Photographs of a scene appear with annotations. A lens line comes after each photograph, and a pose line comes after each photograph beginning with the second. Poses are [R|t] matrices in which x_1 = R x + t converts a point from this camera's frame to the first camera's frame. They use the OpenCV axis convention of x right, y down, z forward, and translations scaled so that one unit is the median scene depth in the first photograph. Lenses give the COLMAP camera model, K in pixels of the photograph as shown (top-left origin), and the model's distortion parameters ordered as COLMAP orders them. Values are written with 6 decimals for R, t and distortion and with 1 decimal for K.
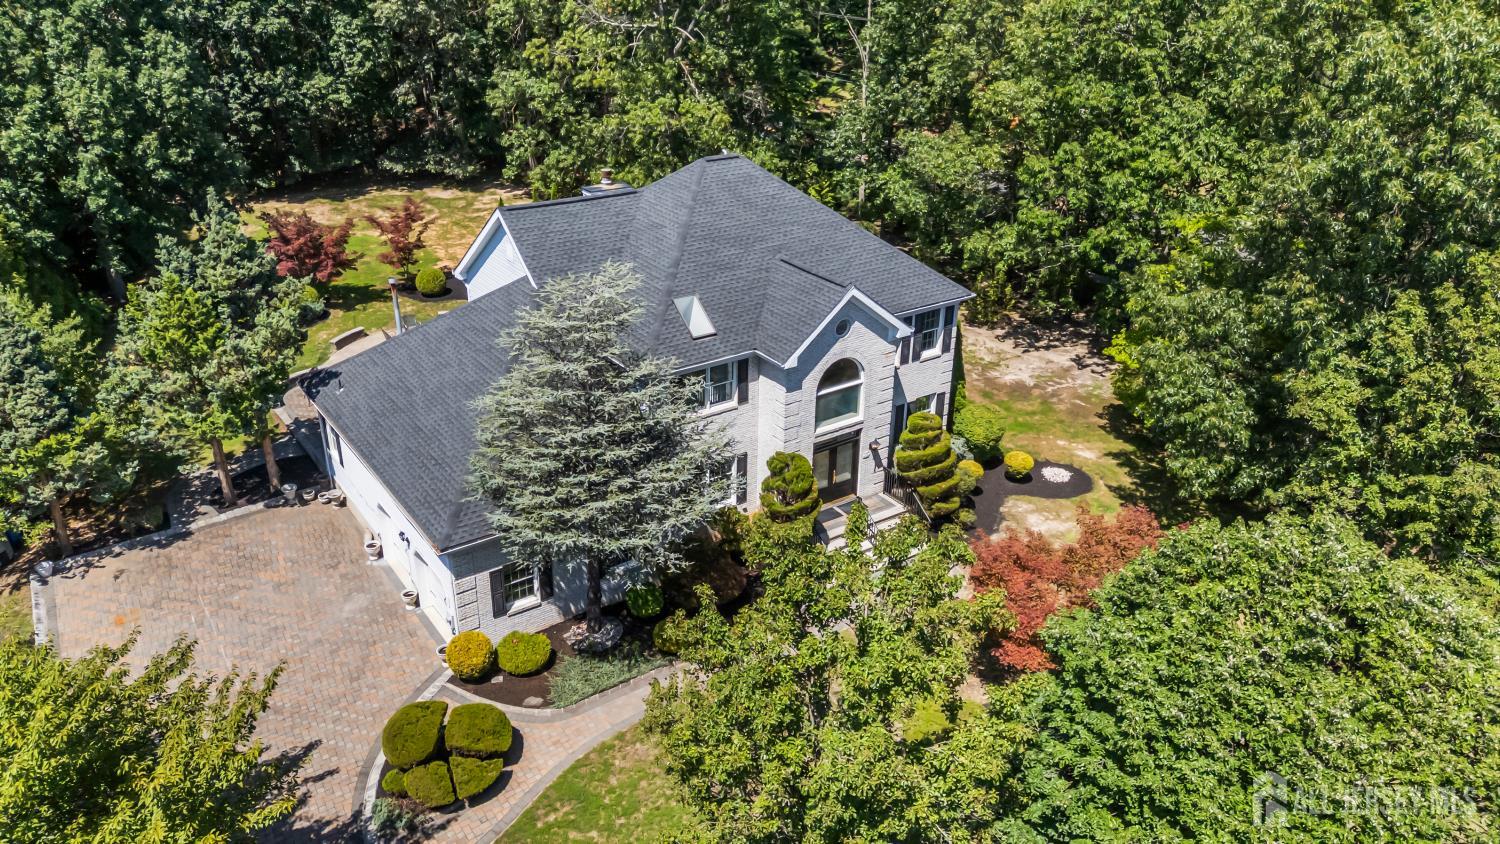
lens RADIAL K [[1096.5, 0, 750.0], [0, 1096.5, 422.0], [0, 0, 1]] dist [0.082673, -0.081215]
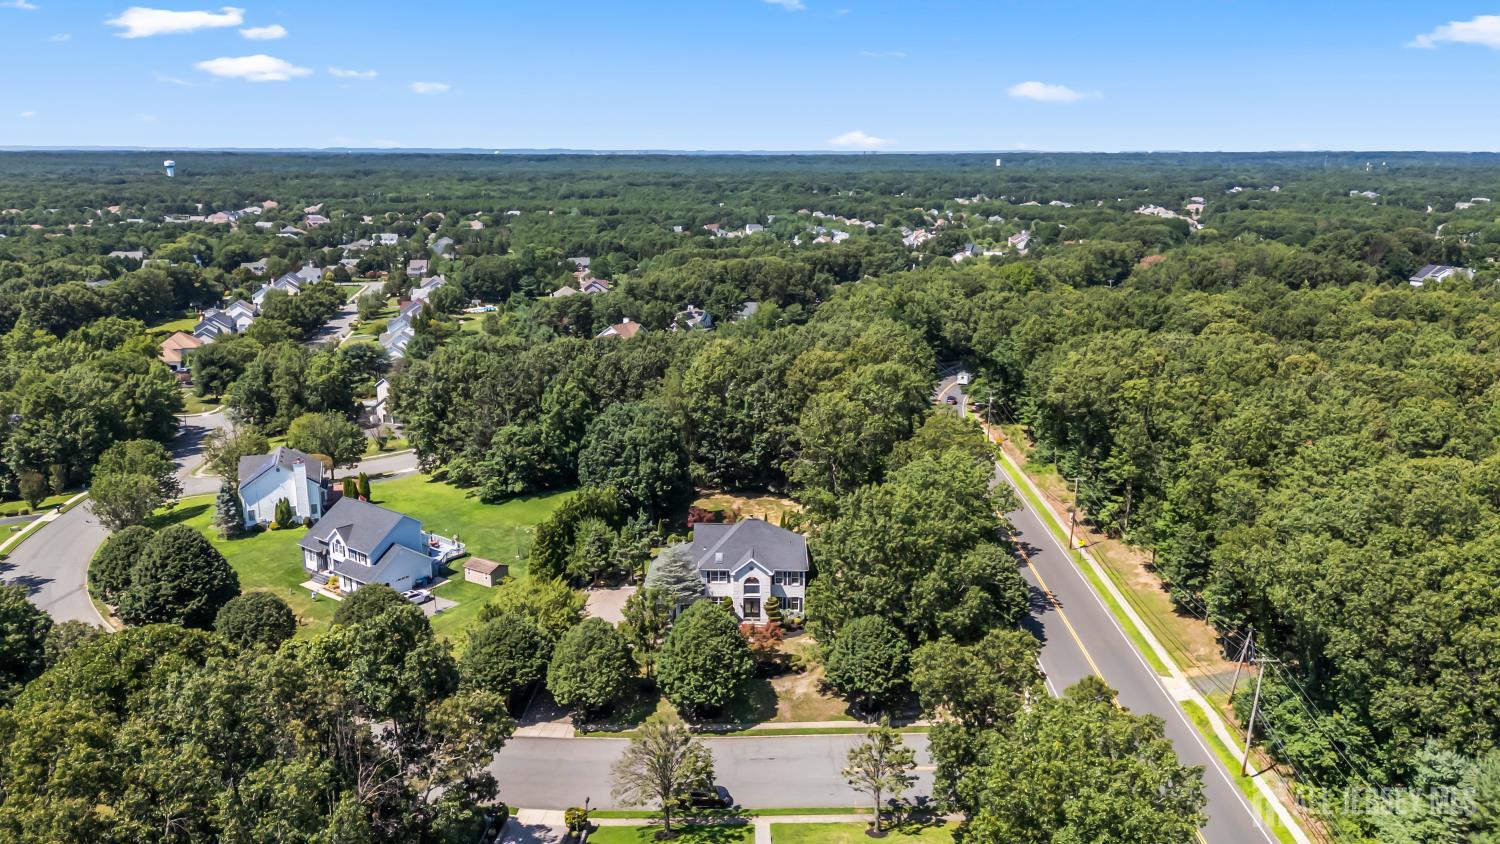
lens RADIAL K [[1113.9, 0, 750.0], [0, 1113.9, 422.0], [0, 0, 1]] dist [0.102902, -0.123964]
pose [[0.809043, 0.122516, -0.574838, 2.116483], [-0.245698, 0.958975, -0.141416, -0.022283], [0.533930, 0.255649, 0.805955, -2.147841]]
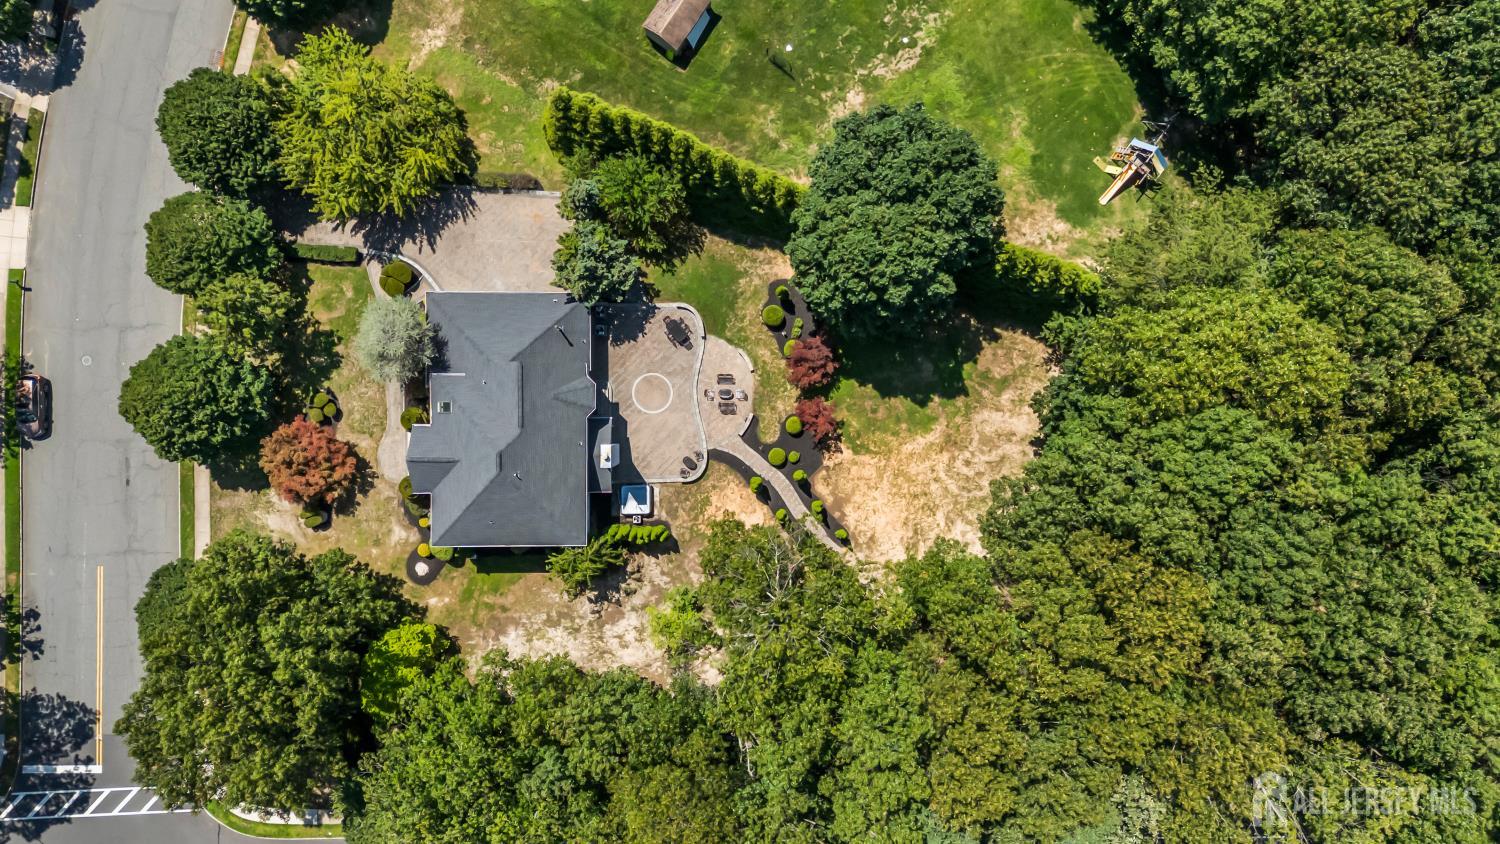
lens RADIAL K [[1096.5, 0, 750.0], [0, 1096.5, 422.0], [0, 0, 1]] dist [0.082673, -0.081215]
pose [[-0.574354, 0.818498, -0.013386, -0.362624], [-0.396266, -0.263684, 0.879457, -2.386644], [0.716304, 0.510423, 0.475790, 0.278313]]
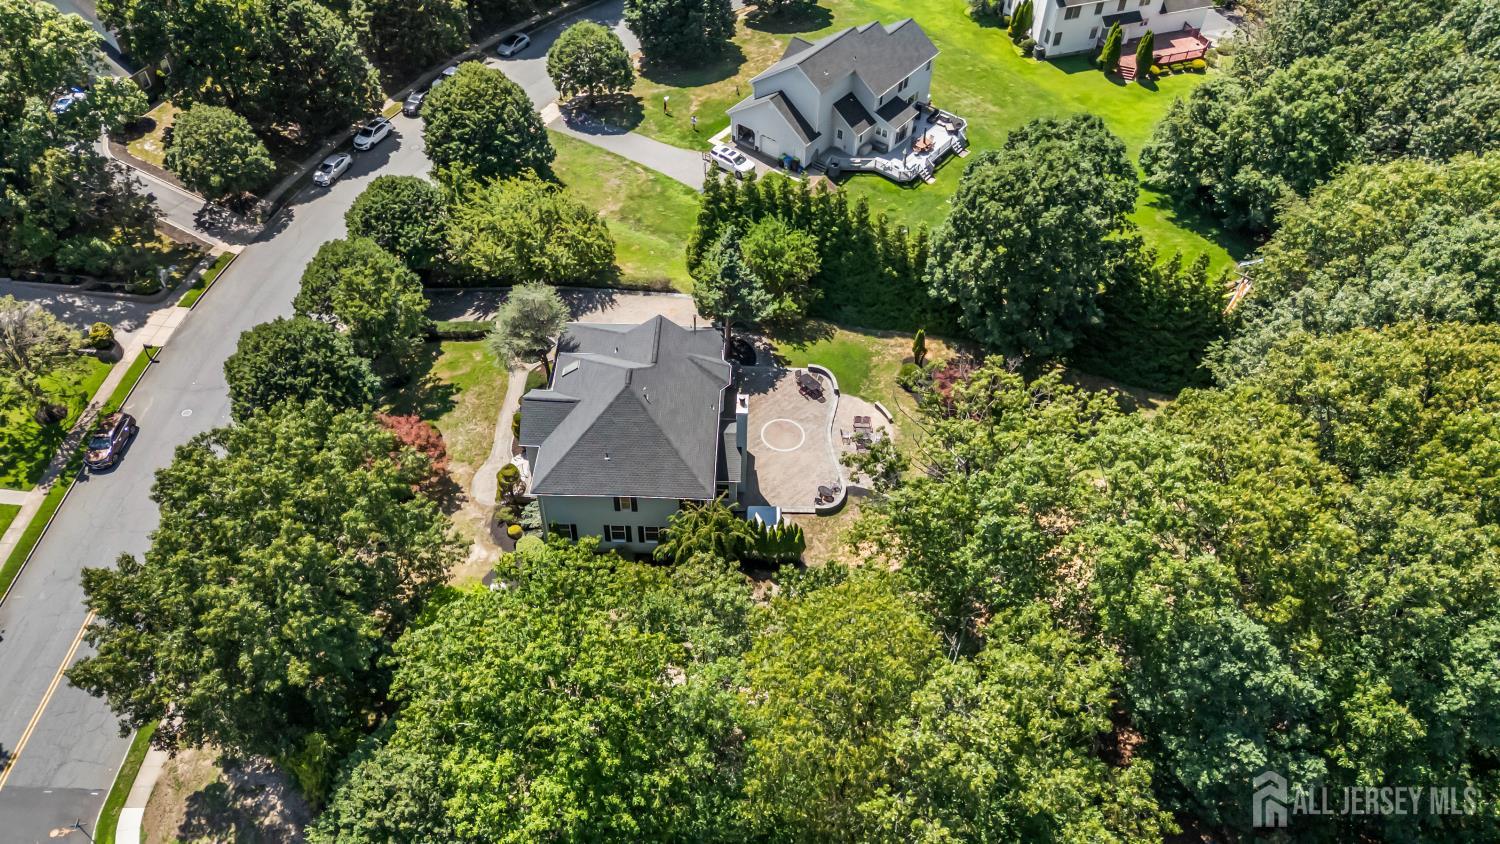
lens RADIAL K [[1096.5, 0, 750.0], [0, 1096.5, 422.0], [0, 0, 1]] dist [0.082673, -0.081215]
pose [[-0.595226, 0.564539, -0.571841, 1.027834], [-0.378567, 0.430707, 0.819255, -1.928398], [0.708797, 0.704122, -0.042653, 1.320753]]
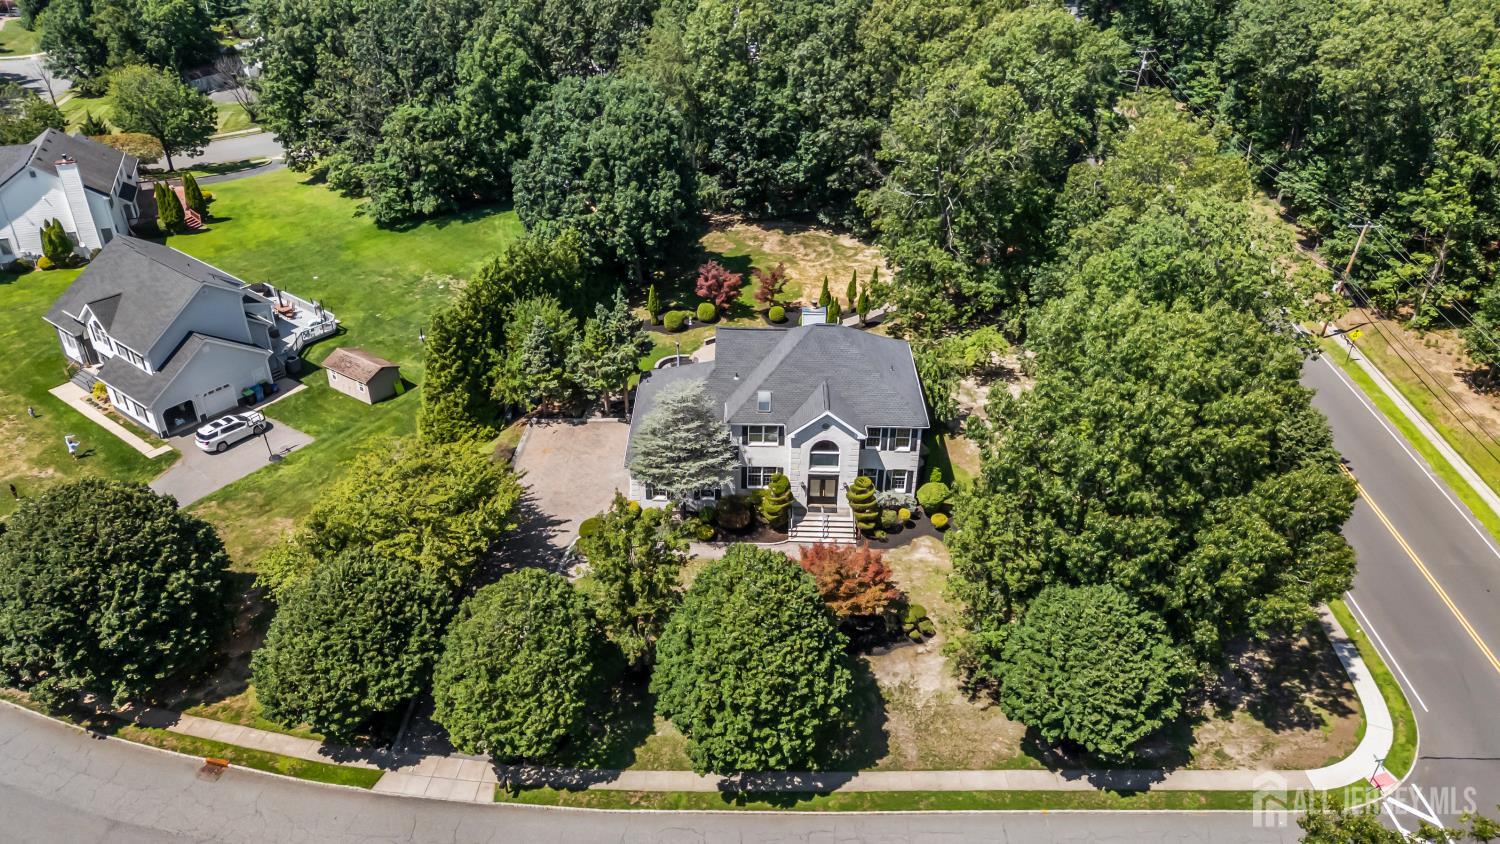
lens RADIAL K [[1096.5, 0, 750.0], [0, 1096.5, 422.0], [0, 0, 1]] dist [0.082673, -0.081215]
pose [[0.813796, 0.304009, -0.495293, 0.923620], [-0.257413, 0.952660, 0.161794, -0.365267], [0.521033, -0.004173, 0.853527, -0.795506]]
